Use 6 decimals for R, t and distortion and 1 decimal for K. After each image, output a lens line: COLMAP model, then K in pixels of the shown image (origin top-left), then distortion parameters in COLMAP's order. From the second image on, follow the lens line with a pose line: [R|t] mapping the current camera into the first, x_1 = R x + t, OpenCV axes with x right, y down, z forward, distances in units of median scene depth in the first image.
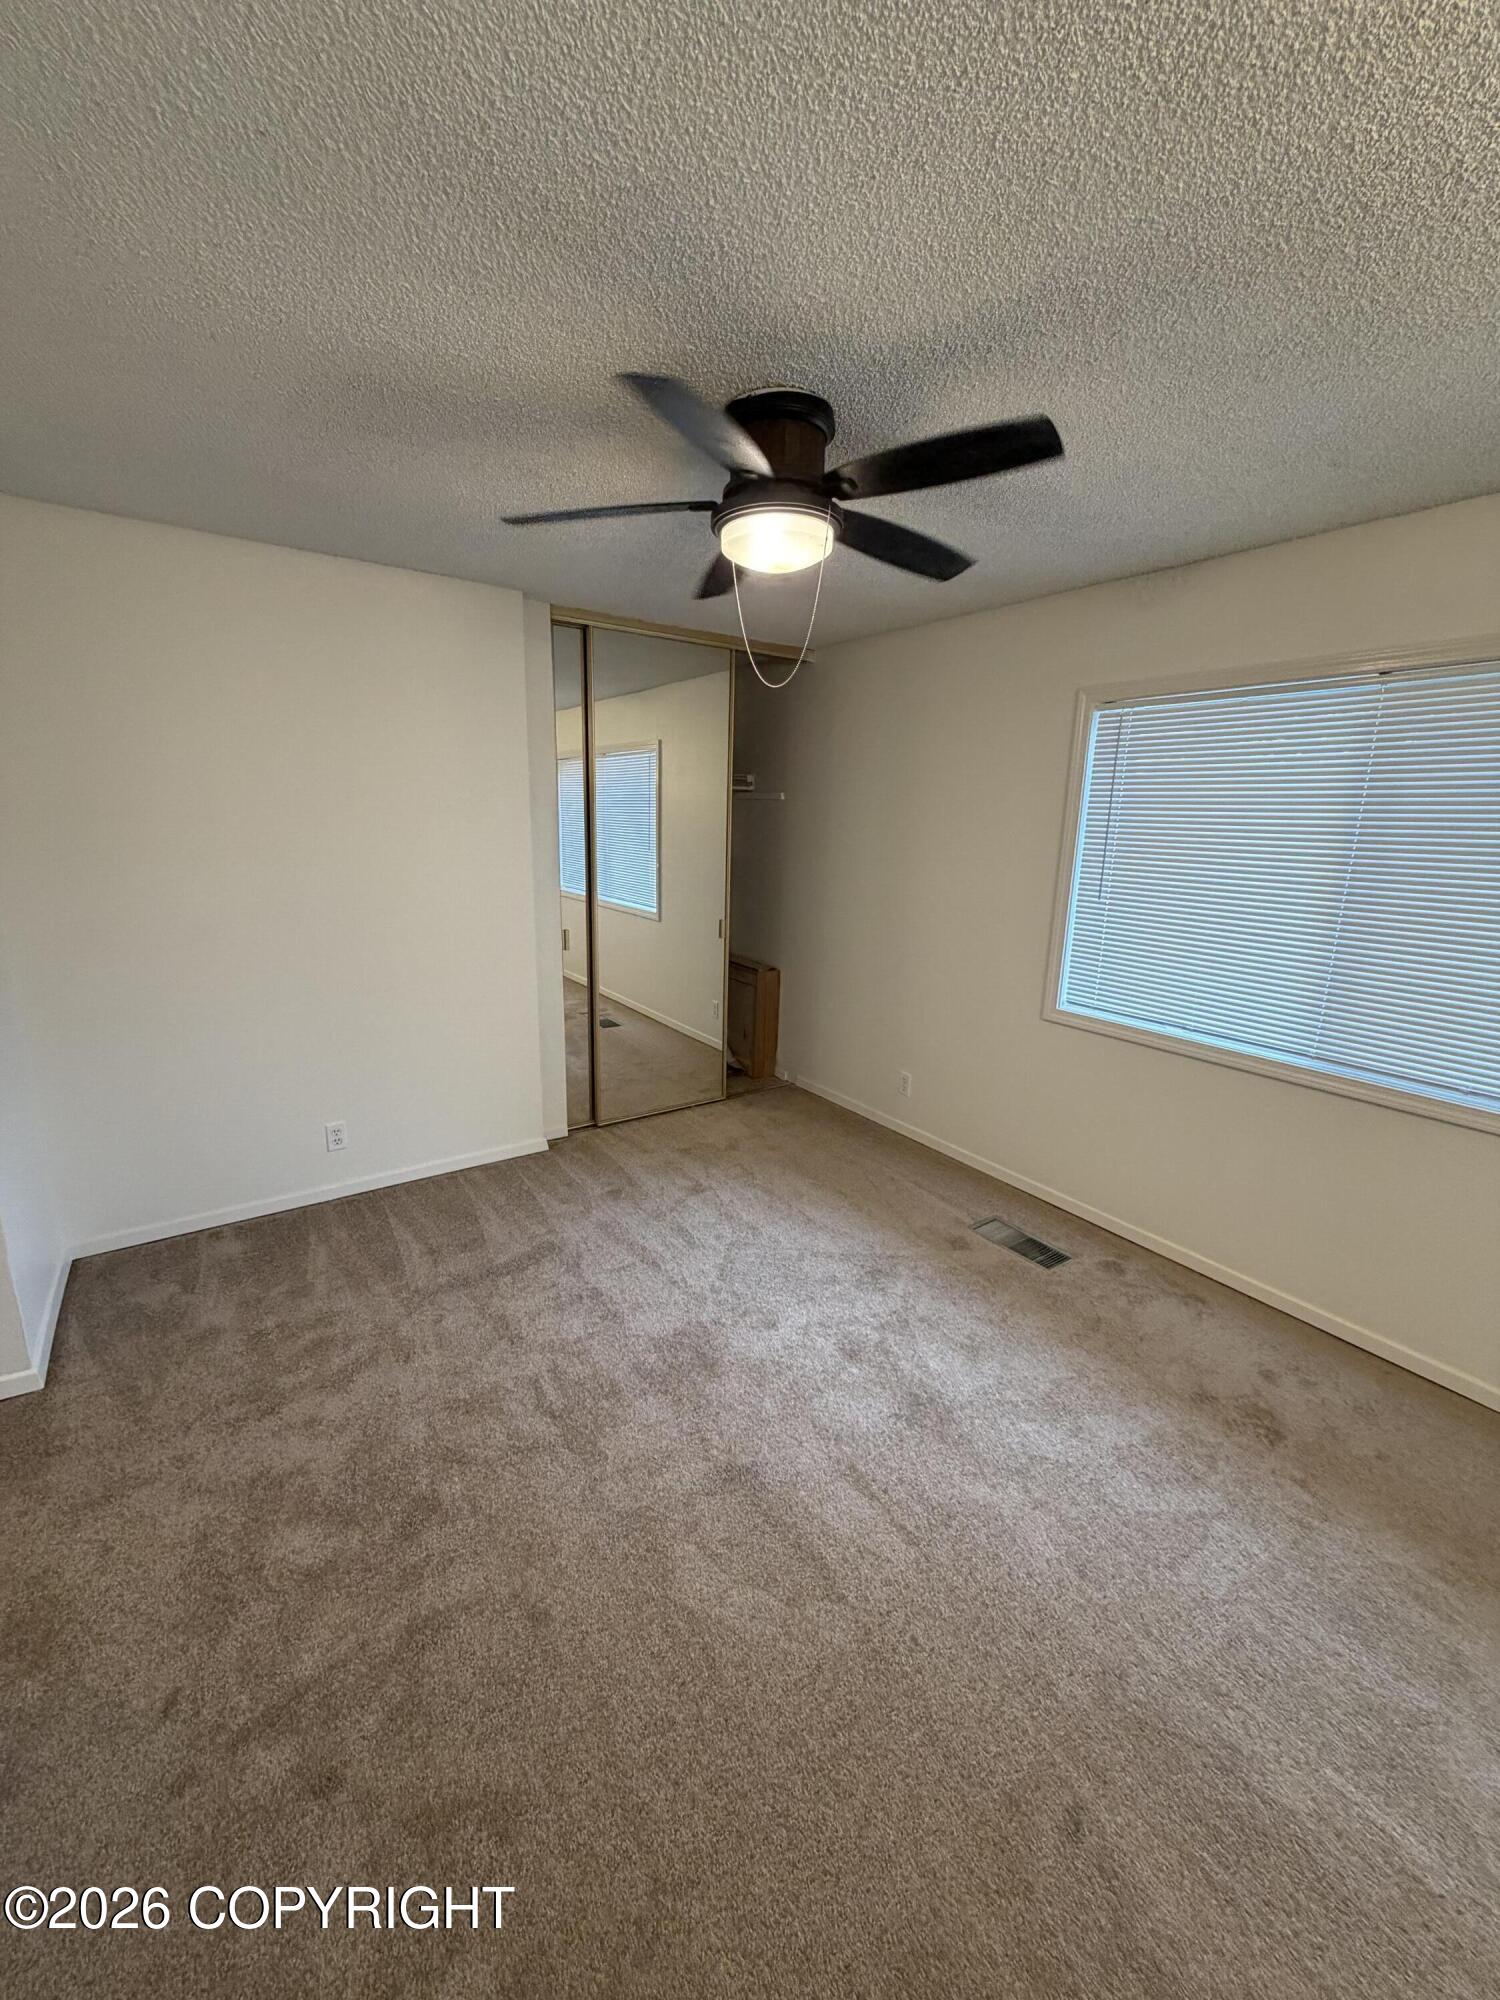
lens RADIAL K [[797.2, 0, 749.8], [0, 797.2, 999.6], [0, 0, 1]] dist [-0.002348, -0.000230]
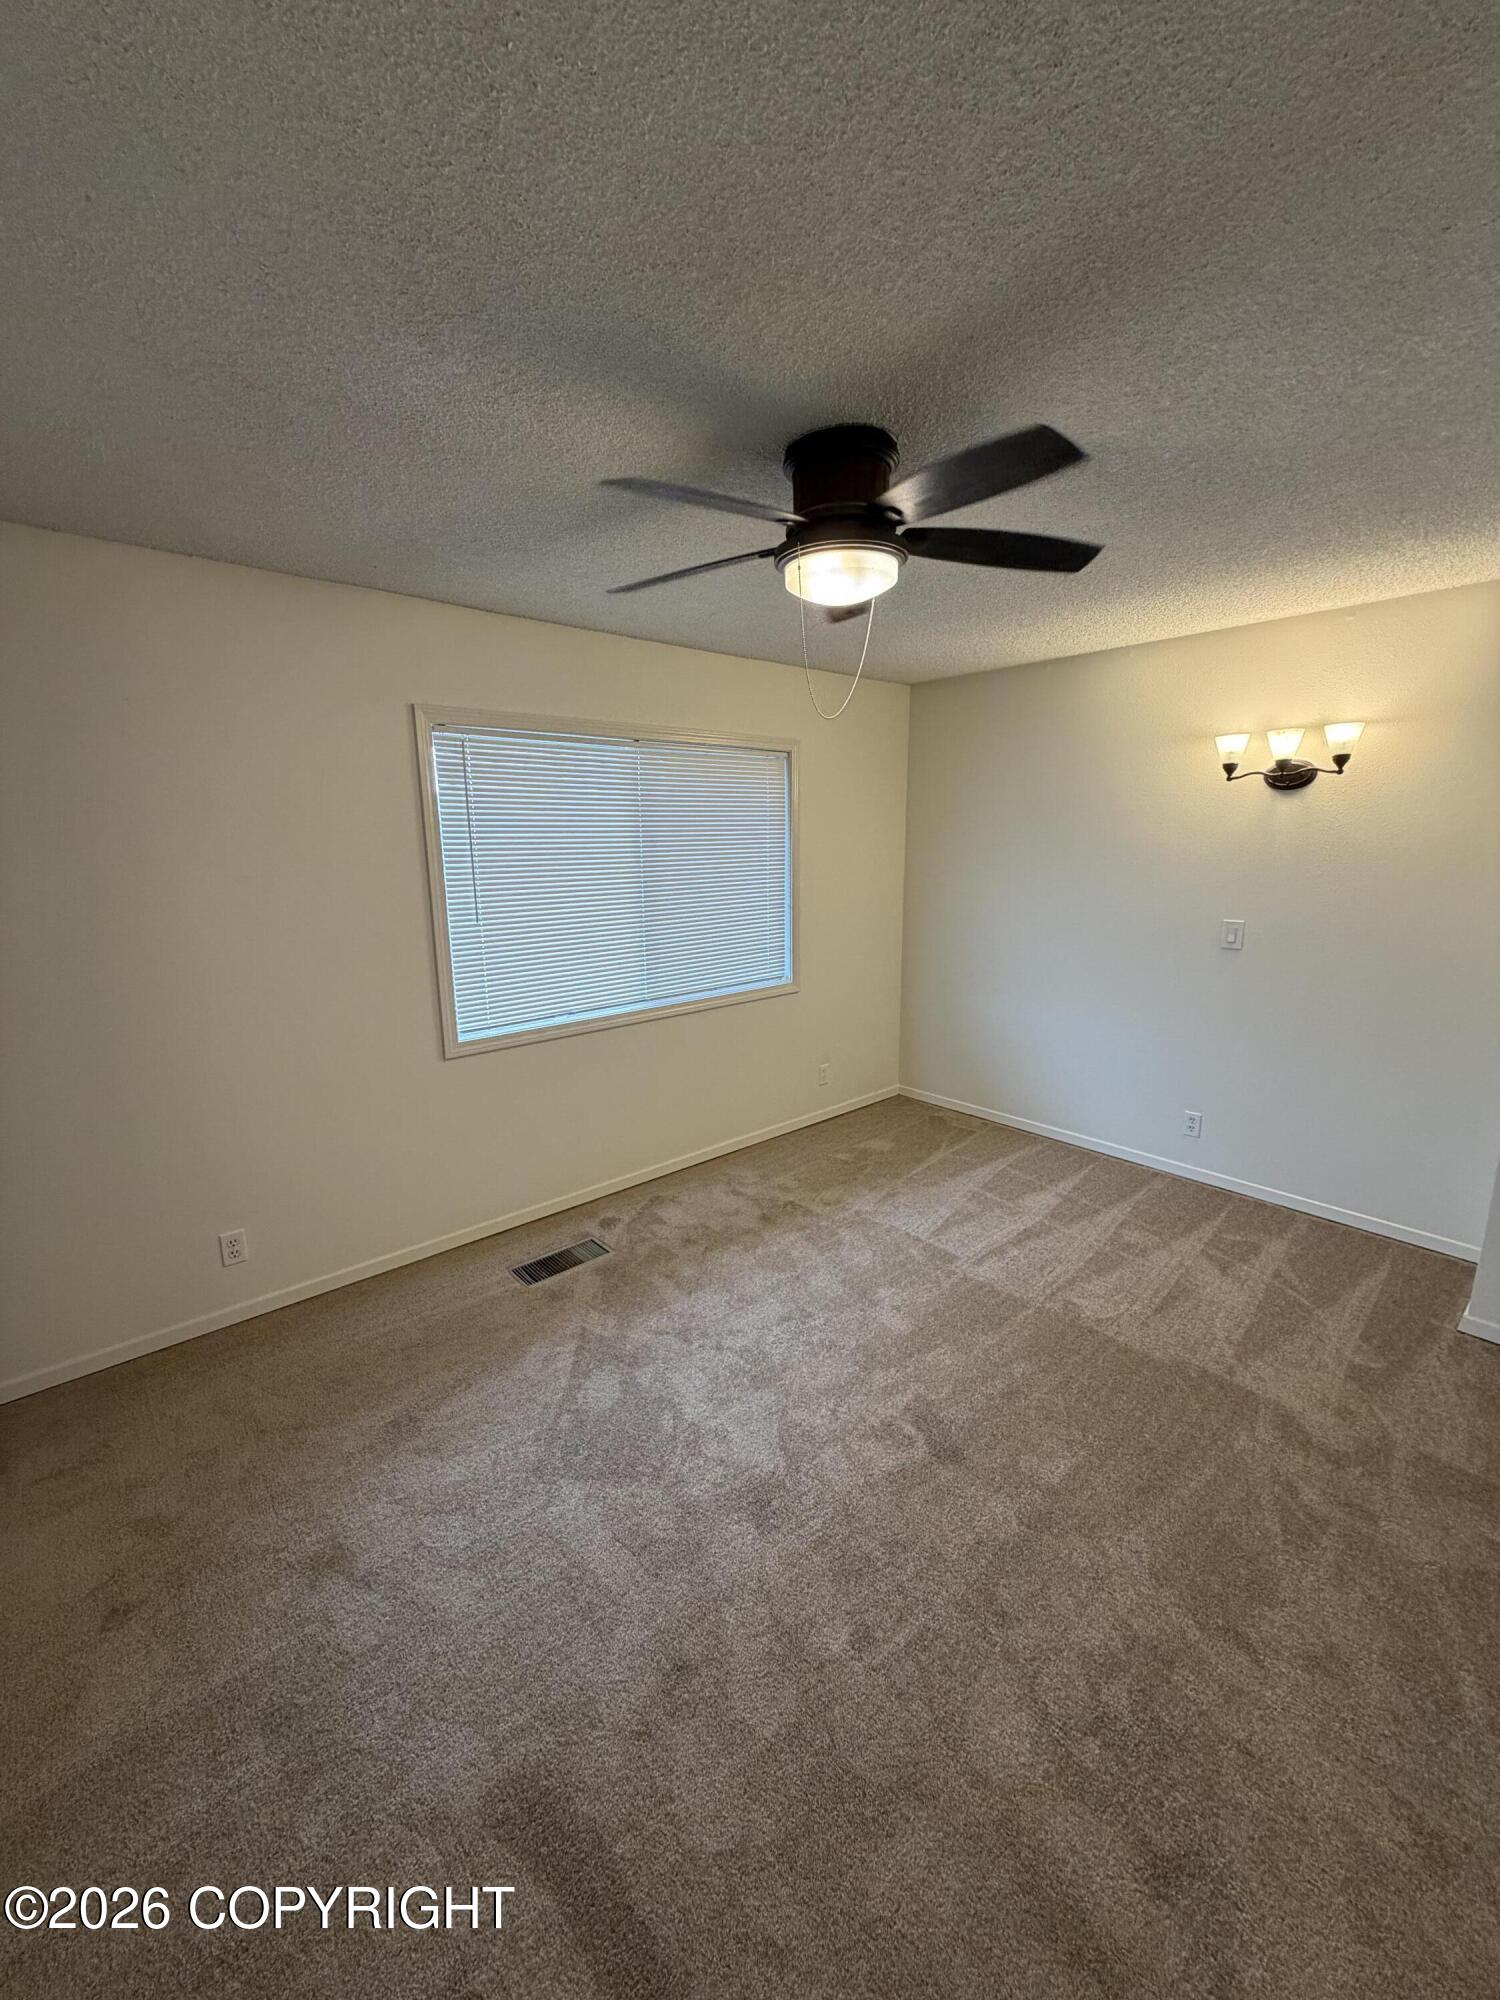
lens RADIAL K [[797.2, 0, 751.3], [0, 797.2, 1001.5], [0, 0, 1]] dist [-0.002348, -0.000230]
pose [[-0.119092, -0.227400, 0.966492, -0.638063], [0.232082, 0.940078, 0.249783, -0.216358], [-0.965378, 0.254052, -0.059180, 0.803341]]
